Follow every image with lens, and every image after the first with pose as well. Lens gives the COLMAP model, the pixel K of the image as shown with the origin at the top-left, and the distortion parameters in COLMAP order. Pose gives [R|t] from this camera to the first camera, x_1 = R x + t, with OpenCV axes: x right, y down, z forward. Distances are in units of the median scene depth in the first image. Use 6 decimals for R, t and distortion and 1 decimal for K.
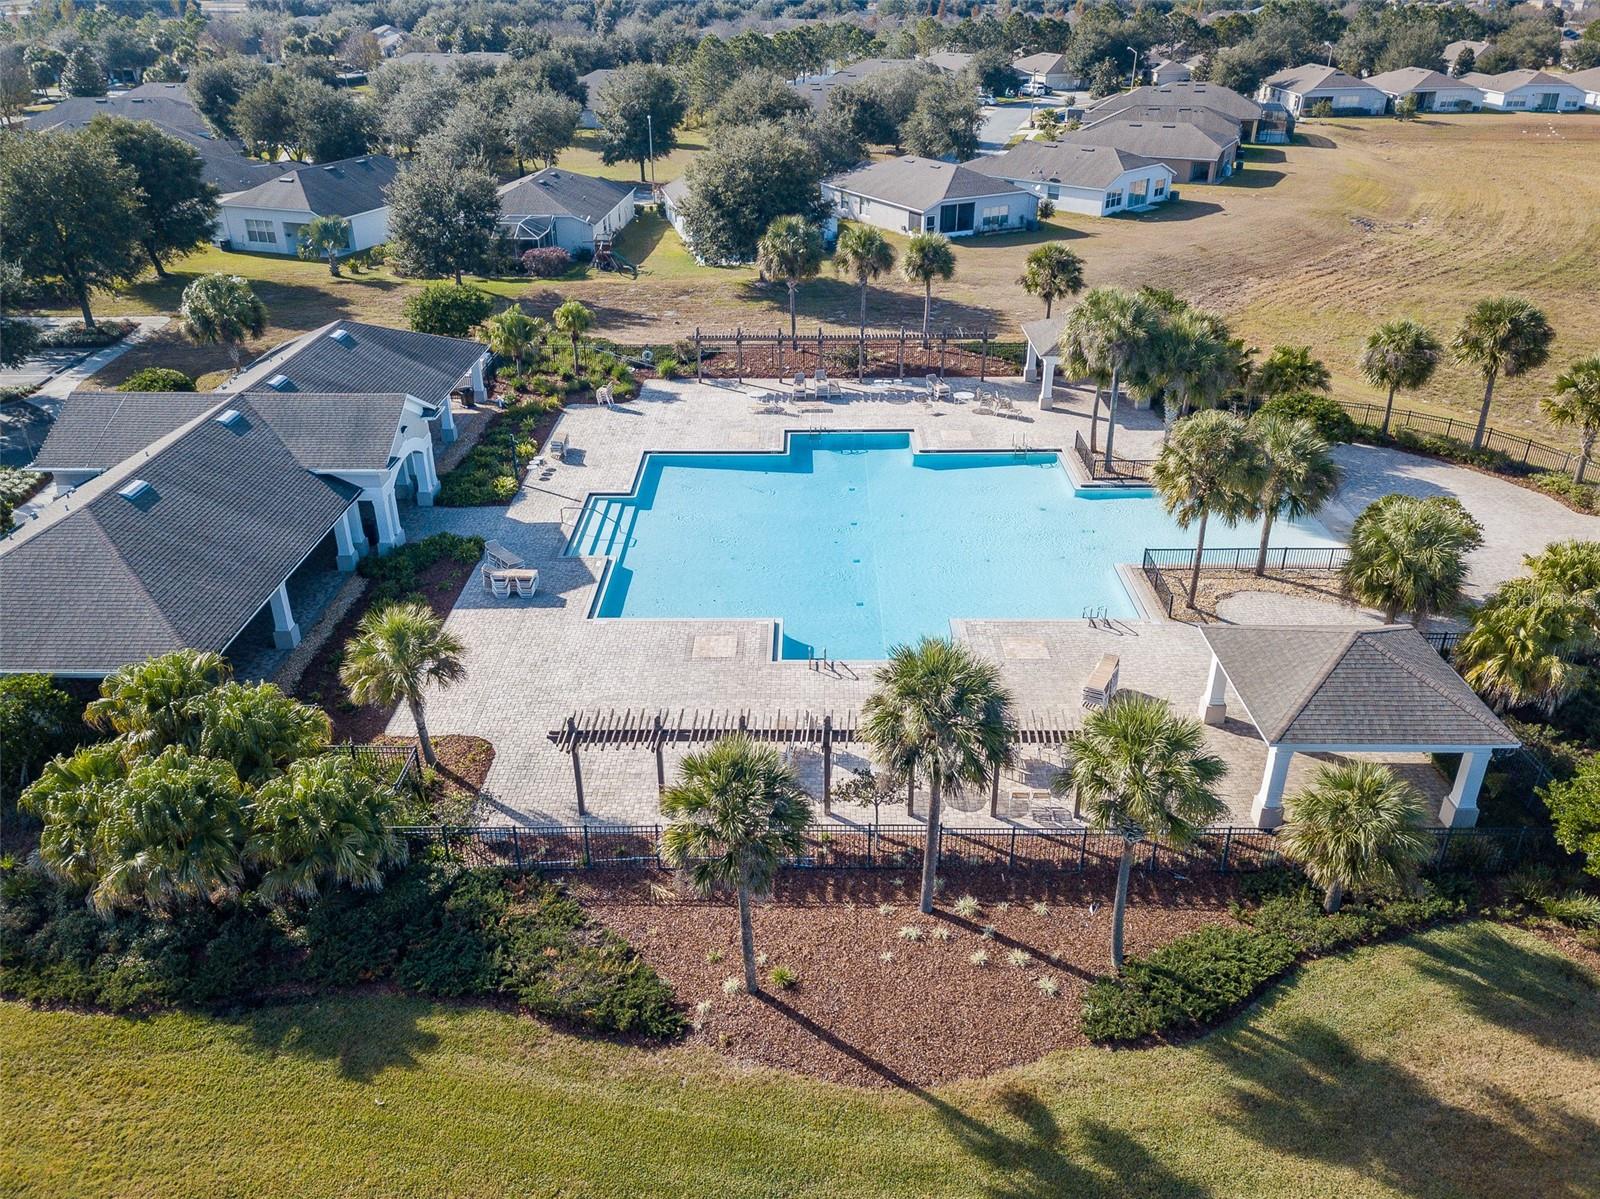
lens RADIAL K [[1182.7, 0, 806.3], [0, 1182.7, 618.7], [0, 0, 1]] dist [0.028240, -0.007918]
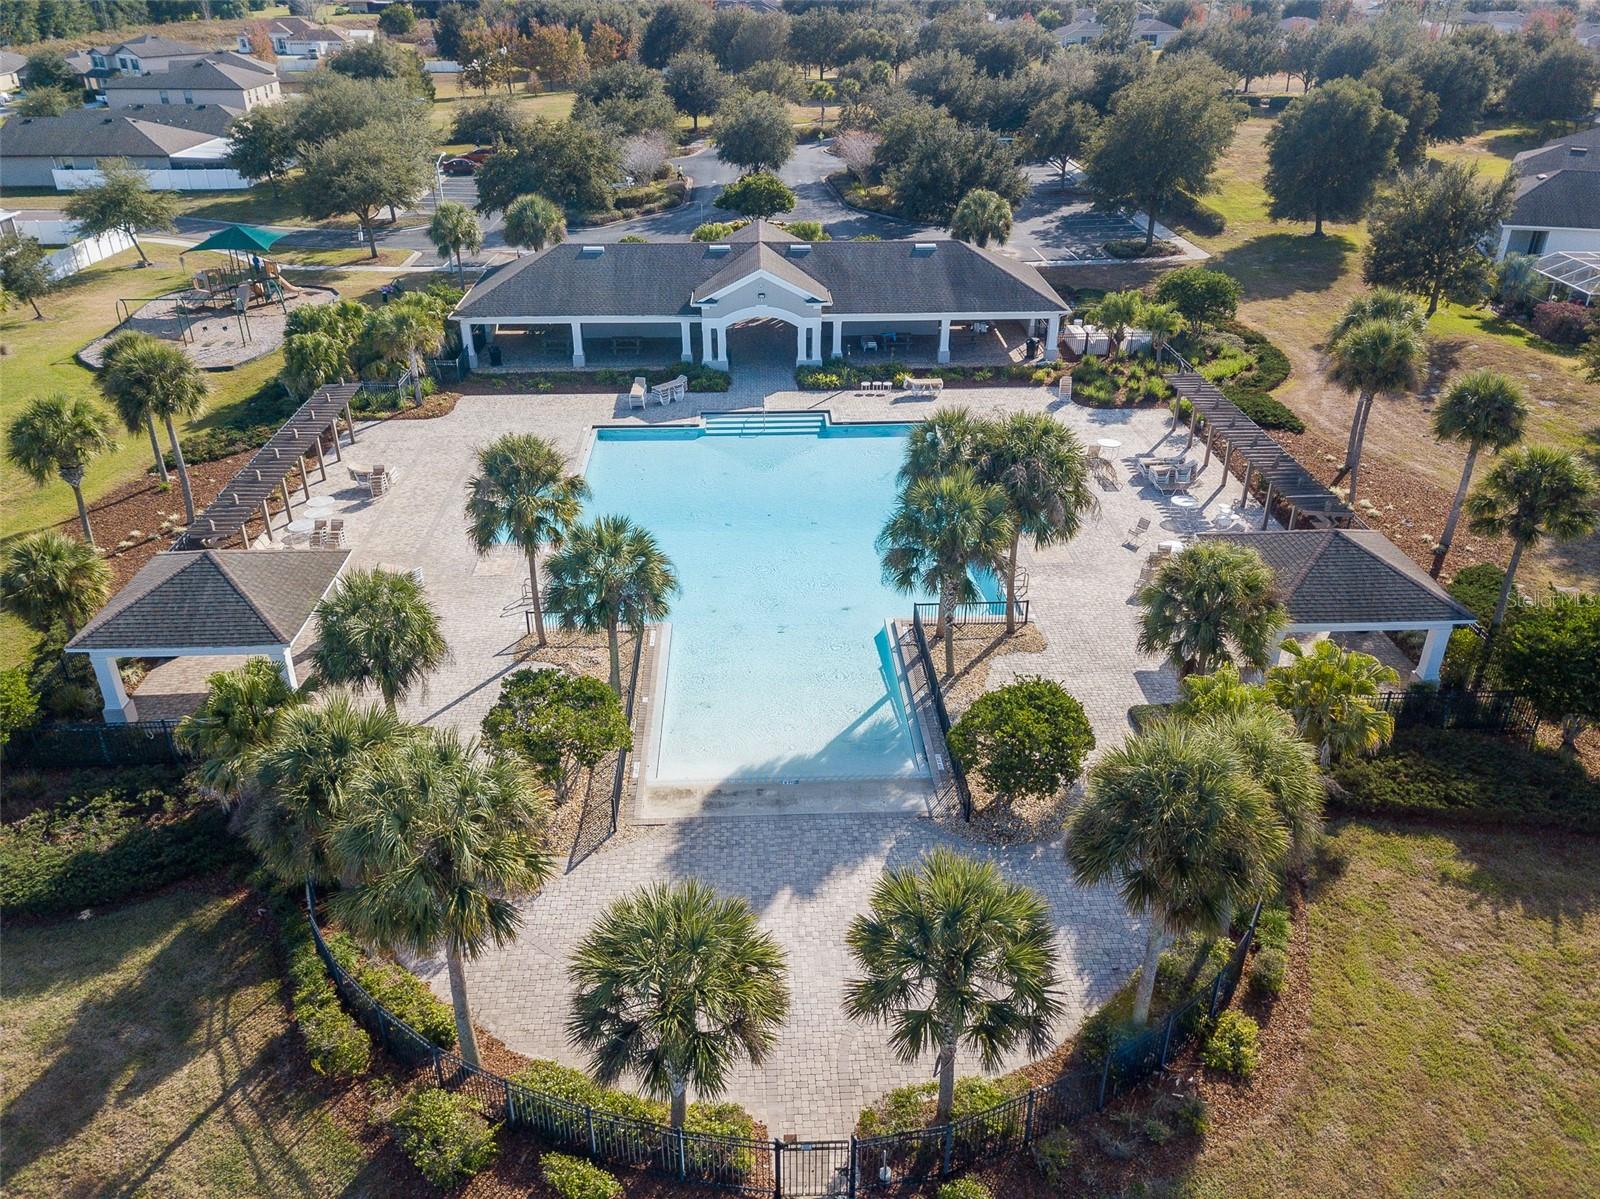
lens RADIAL K [[1197.8, 0, 800.0], [0, 1197.8, 599.5], [0, 0, 1]] dist [0.089210, -0.060900]
pose [[0.042511, 0.466178, -0.883669, 0.888865], [-0.480409, 0.785045, 0.391038, -0.389041], [0.876013, 0.407900, 0.257329, 0.739876]]
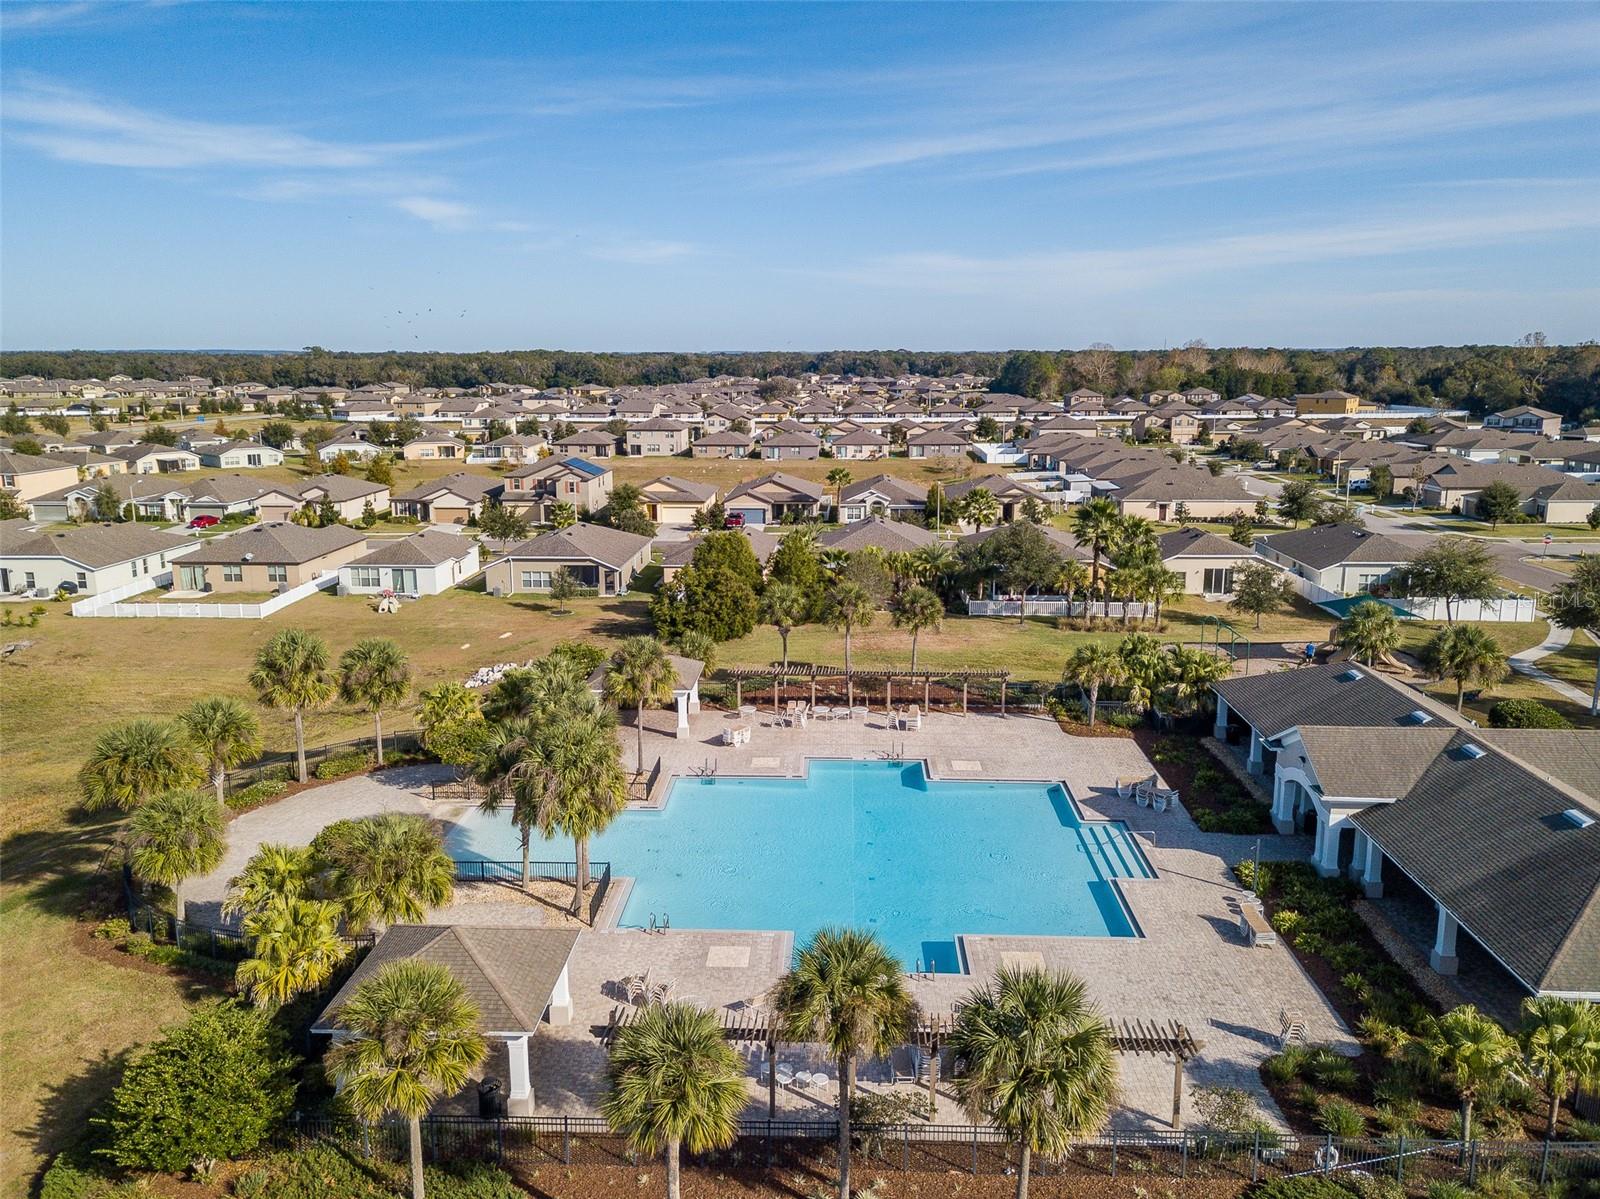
lens RADIAL K [[1197.8, 0, 800.0], [0, 1197.8, 599.5], [0, 0, 1]] dist [0.089210, -0.060900]
pose [[-0.999299, -0.006587, 0.036843, 0.062330], [0.018881, 0.761230, 0.648208, -0.868353], [-0.032316, 0.648449, -0.760572, 1.550207]]
